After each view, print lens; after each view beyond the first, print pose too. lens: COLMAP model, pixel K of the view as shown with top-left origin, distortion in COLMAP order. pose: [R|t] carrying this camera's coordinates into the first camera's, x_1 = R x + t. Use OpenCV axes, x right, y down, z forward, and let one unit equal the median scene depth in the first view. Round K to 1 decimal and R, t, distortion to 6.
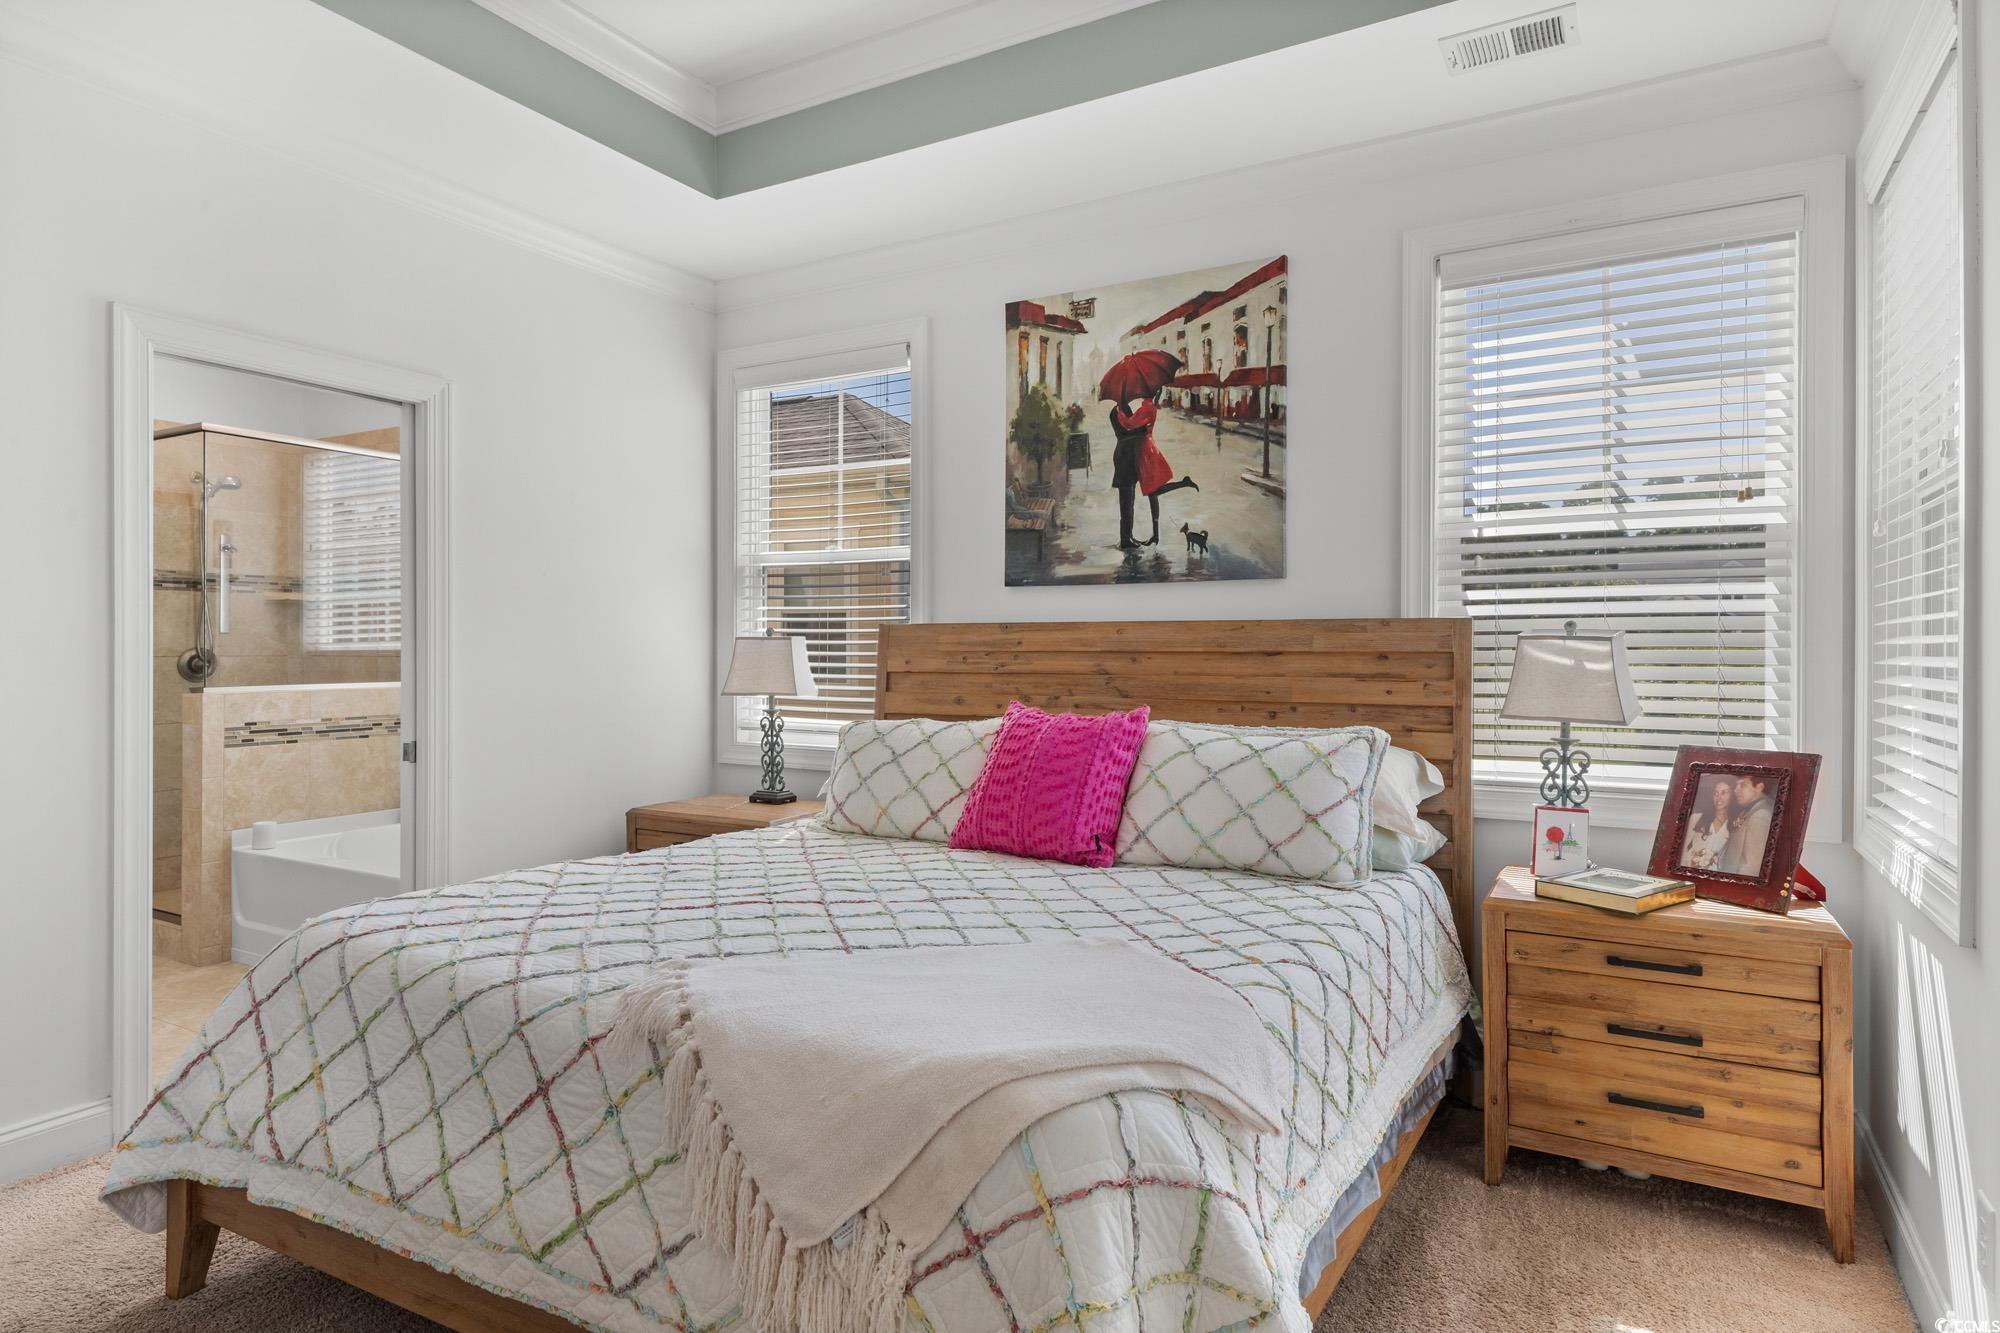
lens RADIAL K [[1090.6, 0, 1009.7], [0, 1090.6, 647.1], [0, 0, 1]] dist [0.008222, -0.000362]
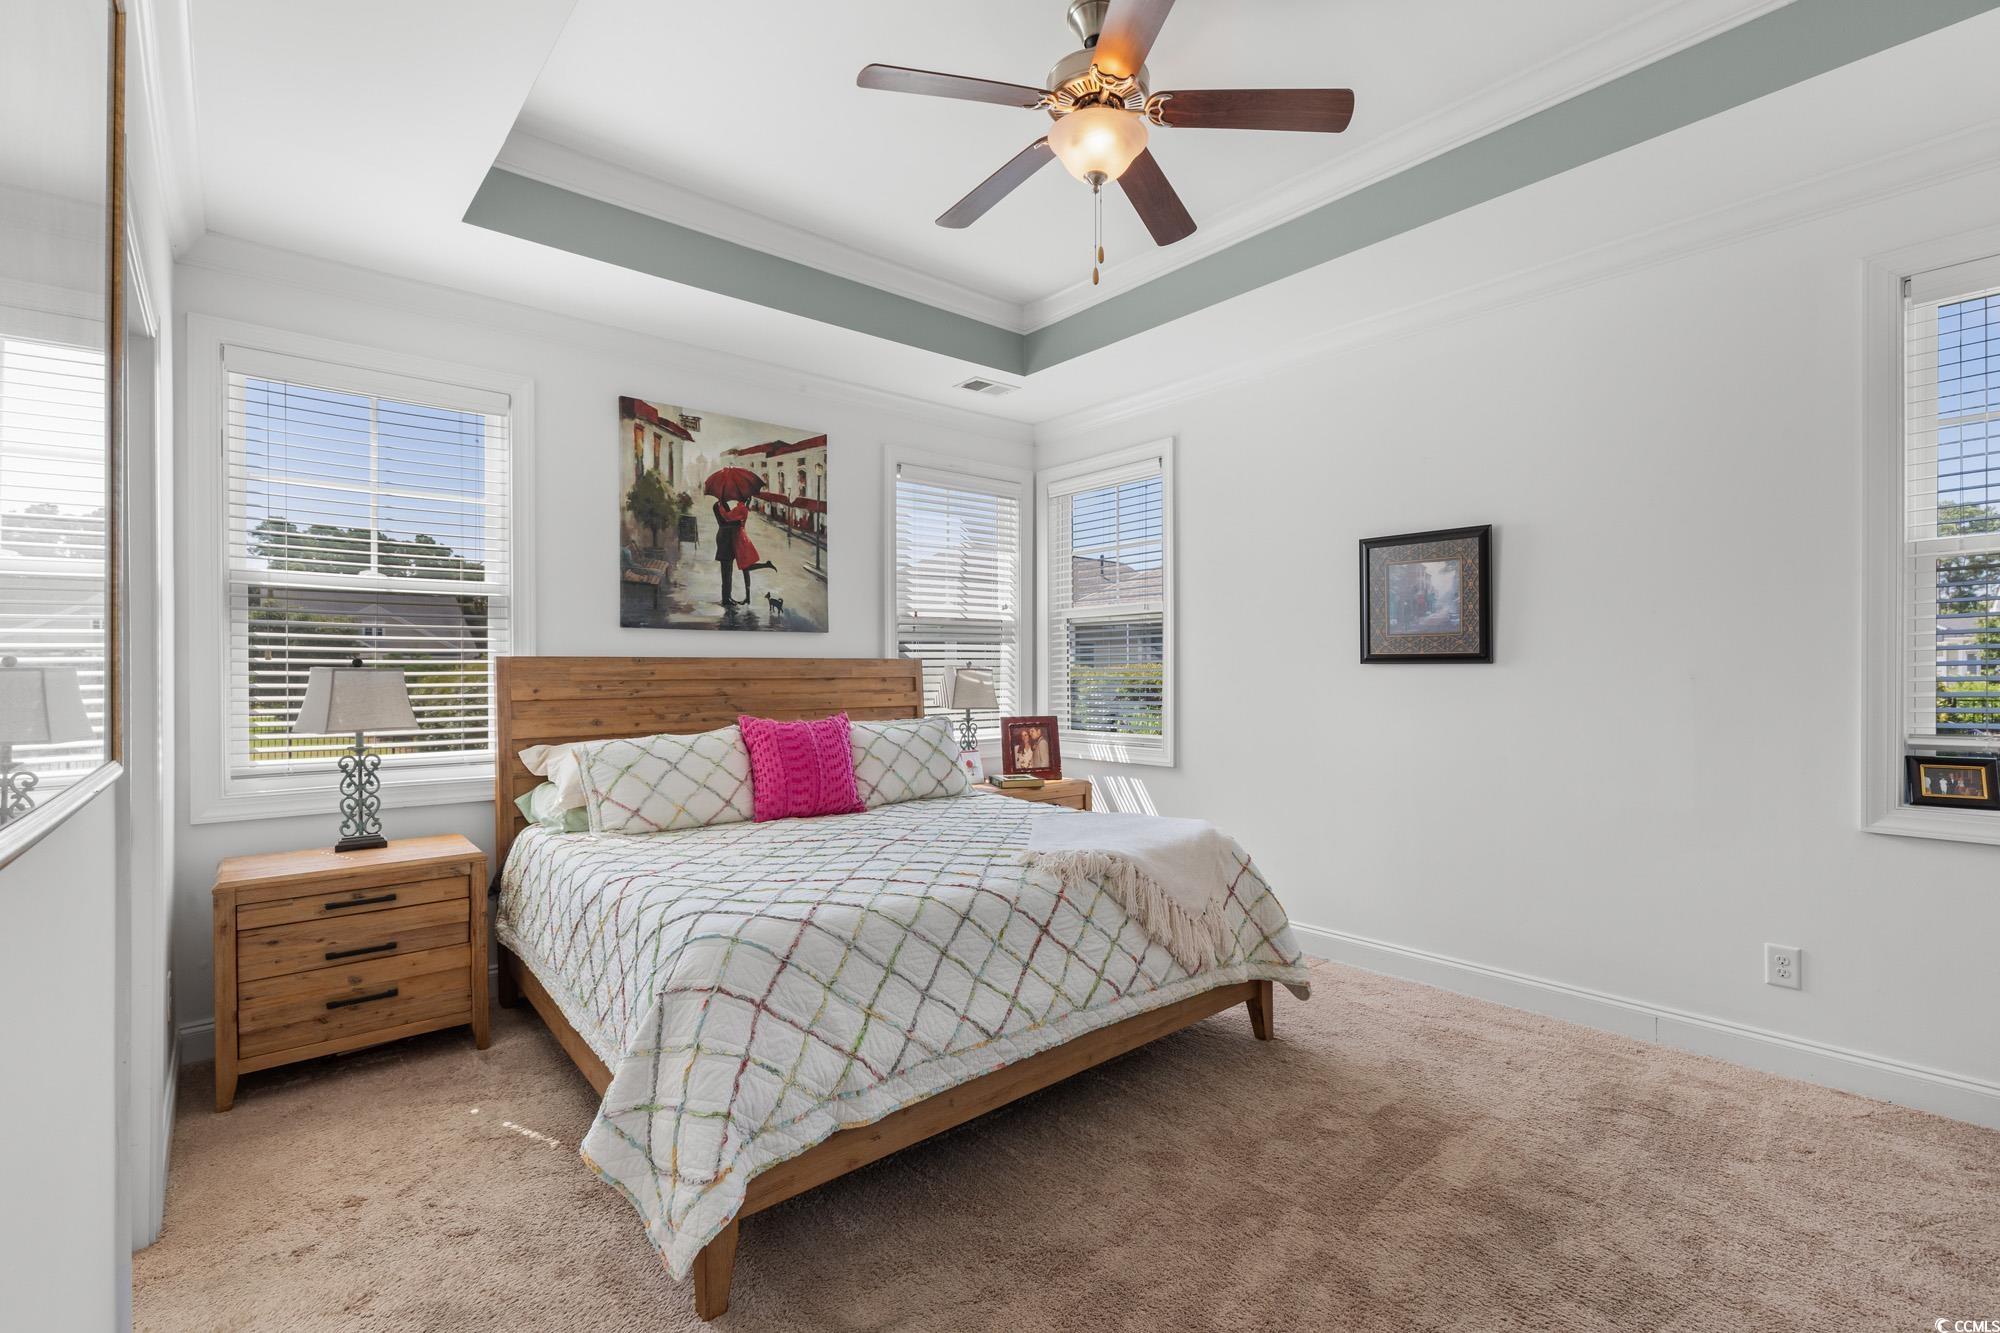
lens RADIAL K [[909.2, 0, 1006.4], [0, 909.2, 671.1], [0, 0, 1]] dist [0.018466, -0.002702]
pose [[0.354967, -0.009502, 0.934830, -0.890261], [-0.003057, 0.999931, 0.011325, -0.020718], [-0.934874, -0.006878, 0.354914, 0.253258]]
